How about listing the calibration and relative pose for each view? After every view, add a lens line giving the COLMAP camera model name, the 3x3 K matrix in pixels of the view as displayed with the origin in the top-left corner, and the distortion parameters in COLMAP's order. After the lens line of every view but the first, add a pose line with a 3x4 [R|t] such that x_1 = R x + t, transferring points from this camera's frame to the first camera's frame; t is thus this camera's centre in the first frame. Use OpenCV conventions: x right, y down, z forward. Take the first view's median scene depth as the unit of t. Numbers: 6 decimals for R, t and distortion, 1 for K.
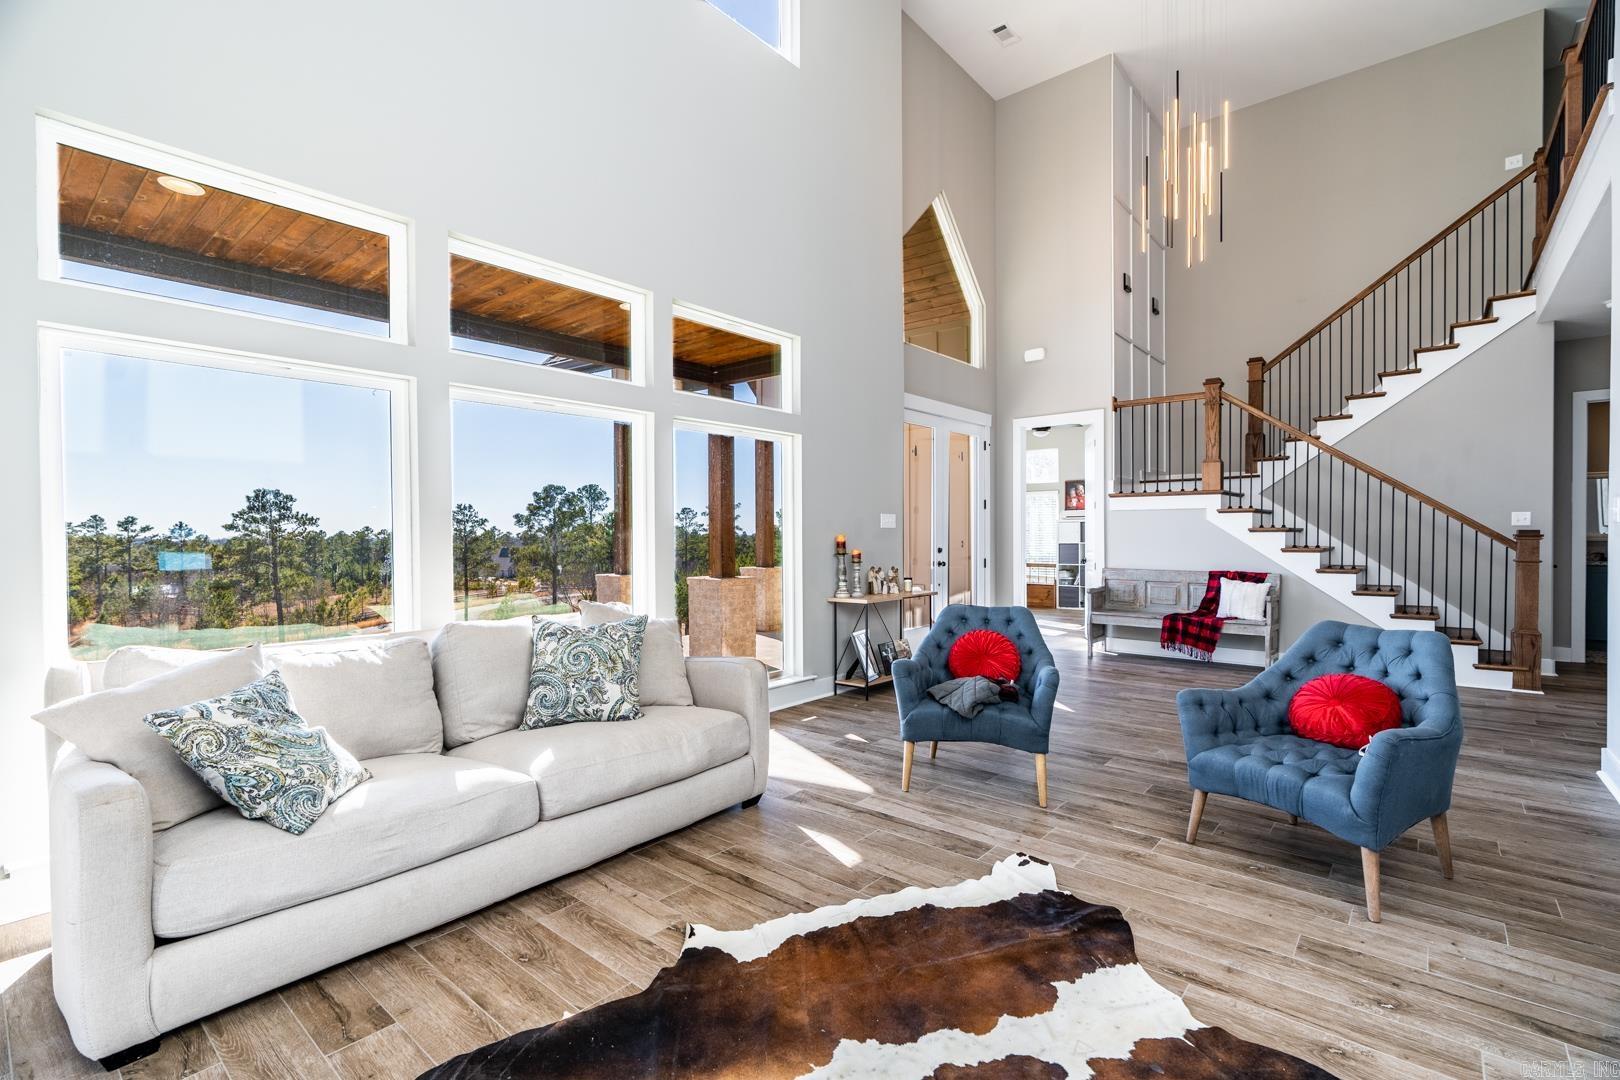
lens RADIAL K [[729.8, 0, 806.7], [0, 729.8, 542.3], [0, 0, 1]] dist [-0.005123, 0.001507]
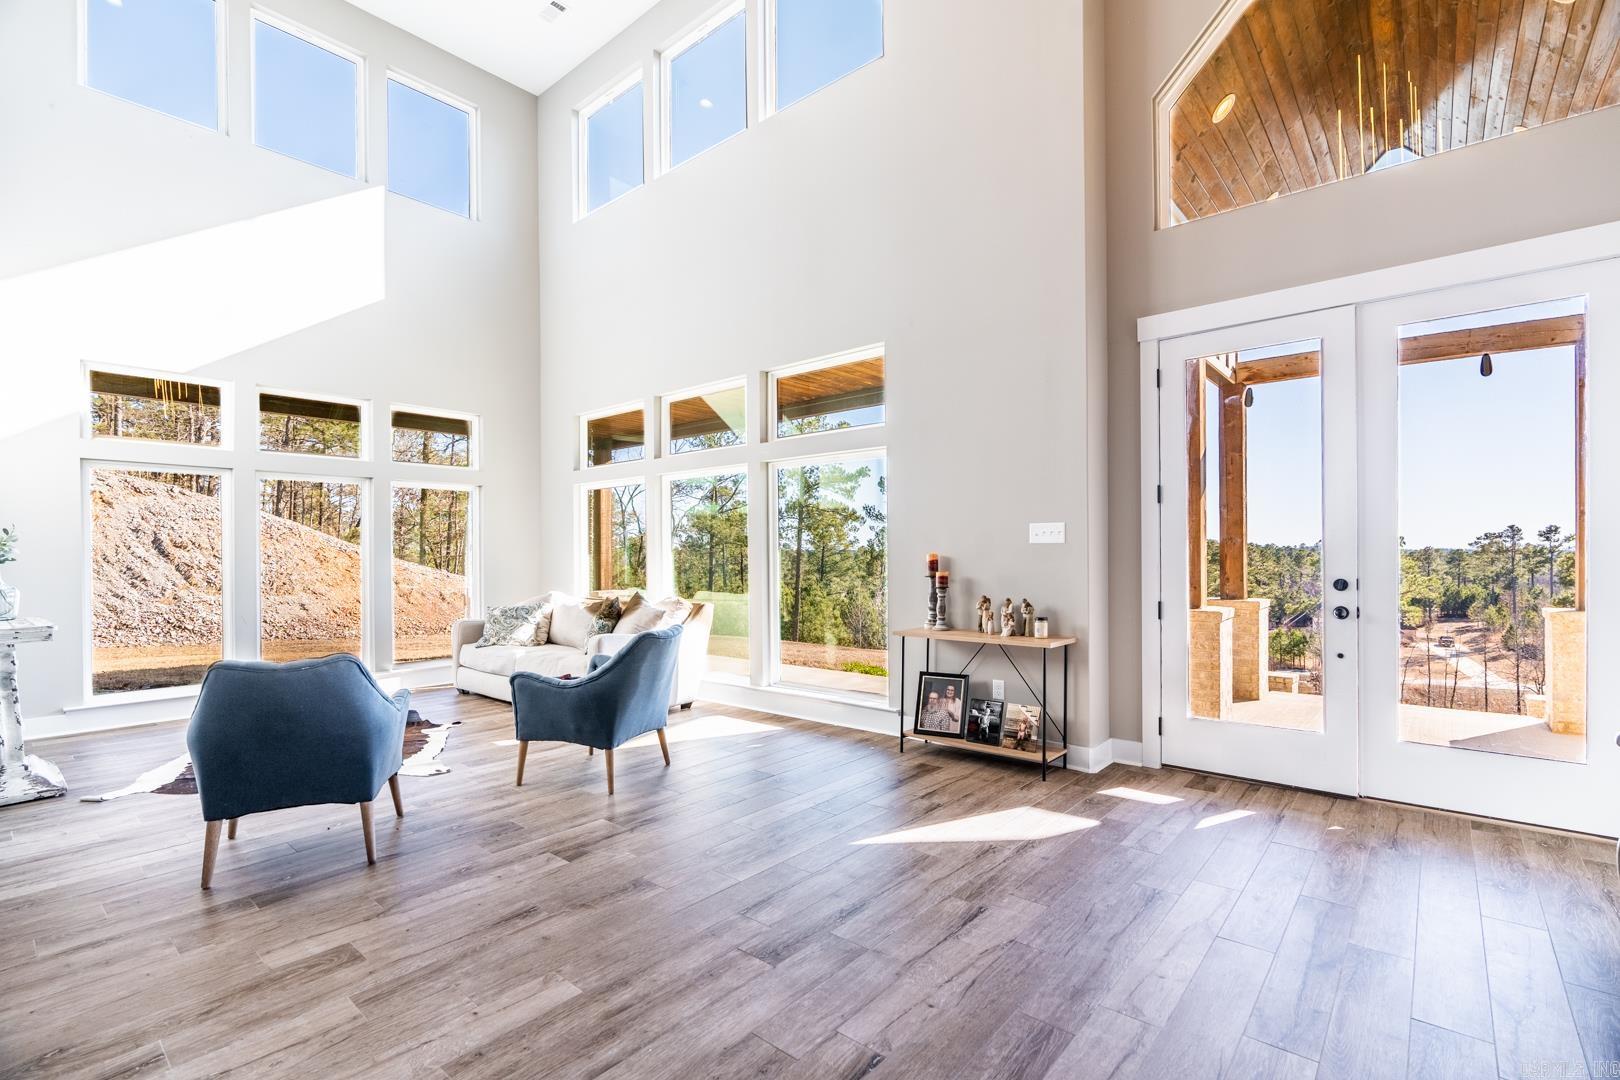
lens RADIAL K [[734.0, 0, 811.1], [0, 734.0, 540.8], [0, 0, 1]] dist [-0.004941, 0.001664]
pose [[-0.005449, -0.011157, -0.999923, 1.456498], [-0.004527, 0.999928, -0.011132, -0.023397], [0.999975, 0.004466, -0.005499, 1.412042]]
